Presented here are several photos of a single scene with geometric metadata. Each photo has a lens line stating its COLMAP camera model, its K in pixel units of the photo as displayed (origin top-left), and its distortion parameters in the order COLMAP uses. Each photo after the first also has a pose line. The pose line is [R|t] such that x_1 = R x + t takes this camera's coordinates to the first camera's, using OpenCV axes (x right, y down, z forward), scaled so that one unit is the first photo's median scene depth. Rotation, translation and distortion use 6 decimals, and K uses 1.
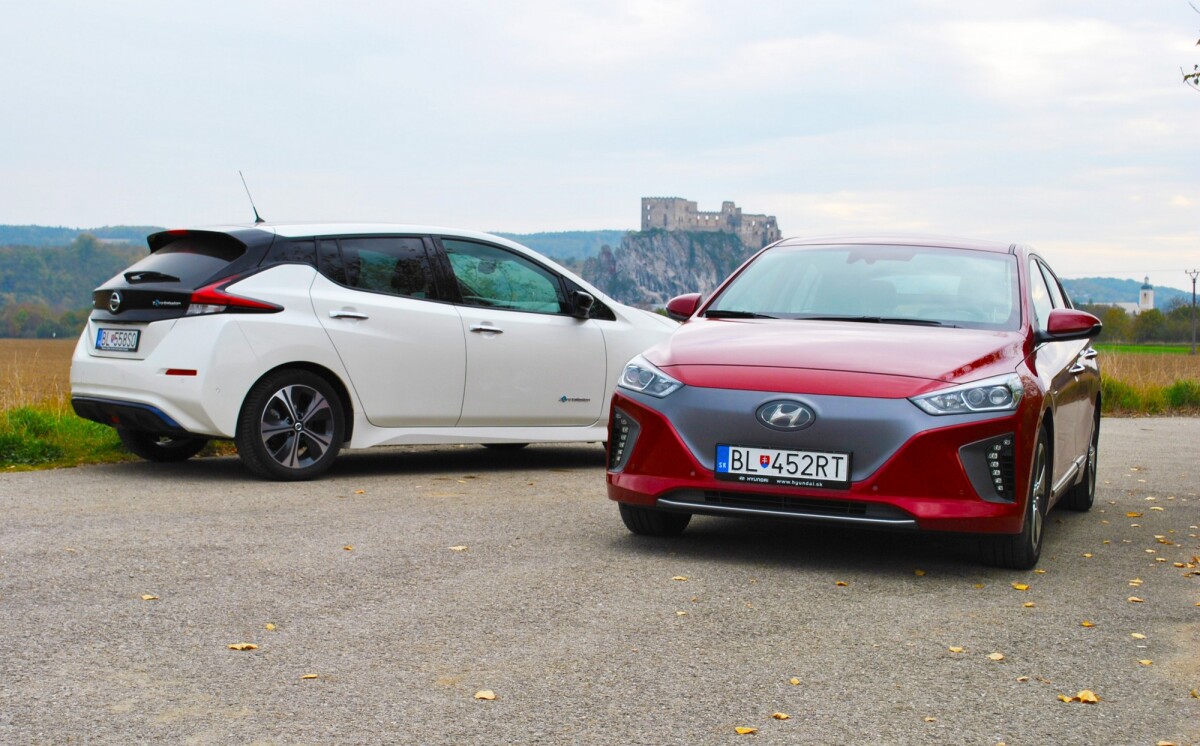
lens RADIAL K [[1924.3, 0, 600.0], [0, 1924.3, 373.0], [0, 0, 1]] dist [-0.002030, -0.058807]
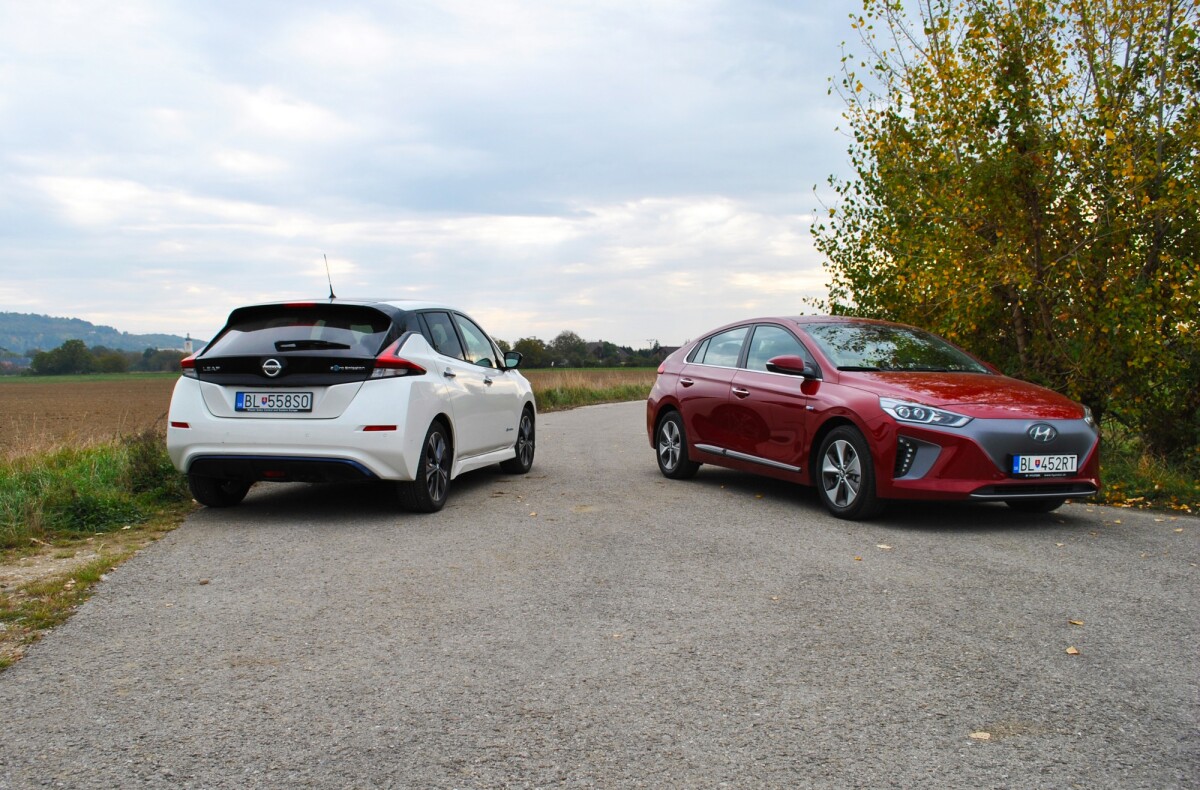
lens RADIAL K [[1027.1, 0, 600.0], [0, 1027.1, 395.0], [0, 0, 1]] dist [-0.008891, -0.005173]
pose [[0.726556, -0.041072, 0.685878, -0.524371], [0.033295, 0.999144, 0.024561, -0.029797], [-0.686300, 0.004991, 0.727302, 0.447478]]
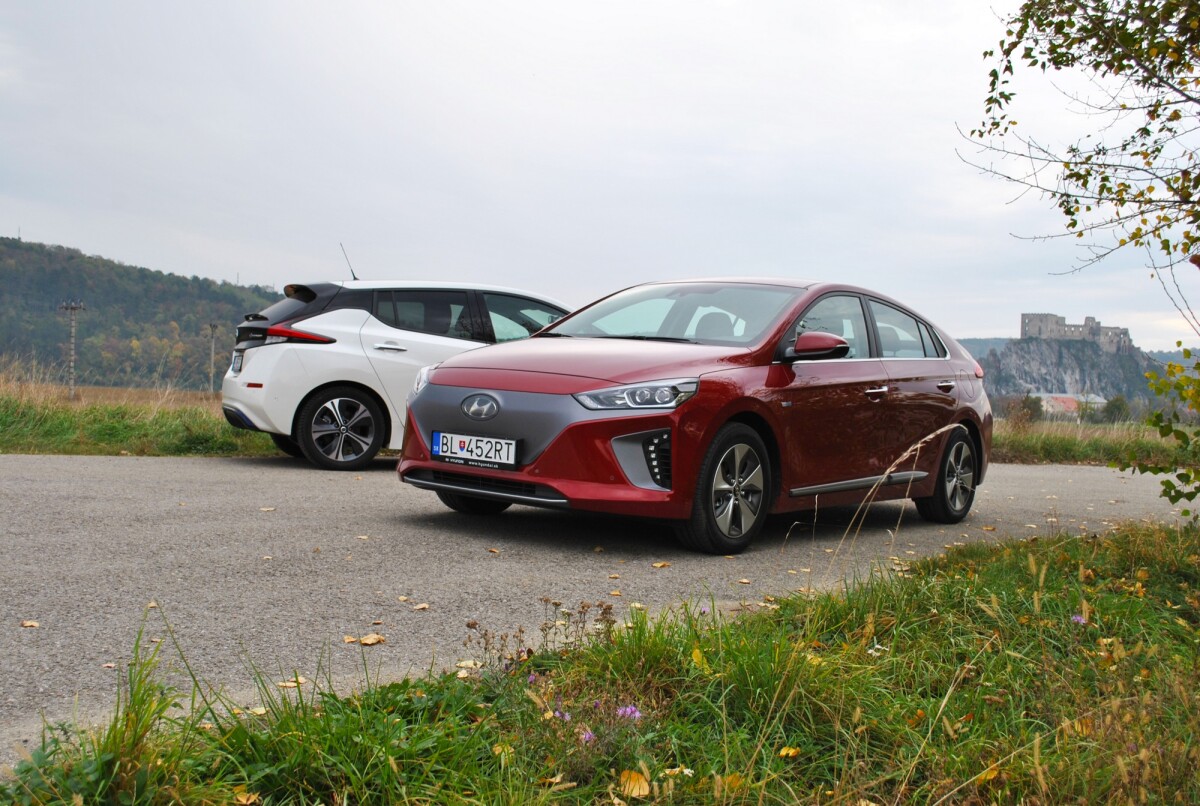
lens RADIAL K [[1353.8, 0, 600.0], [0, 1353.8, 403.0], [0, 0, 1]] dist [-0.024600, -0.024429]
pose [[0.950883, 0.023437, -0.308662, 0.297596], [-0.032423, 0.999186, -0.024016, 0.025938], [0.307847, 0.032845, 0.950869, 0.163446]]
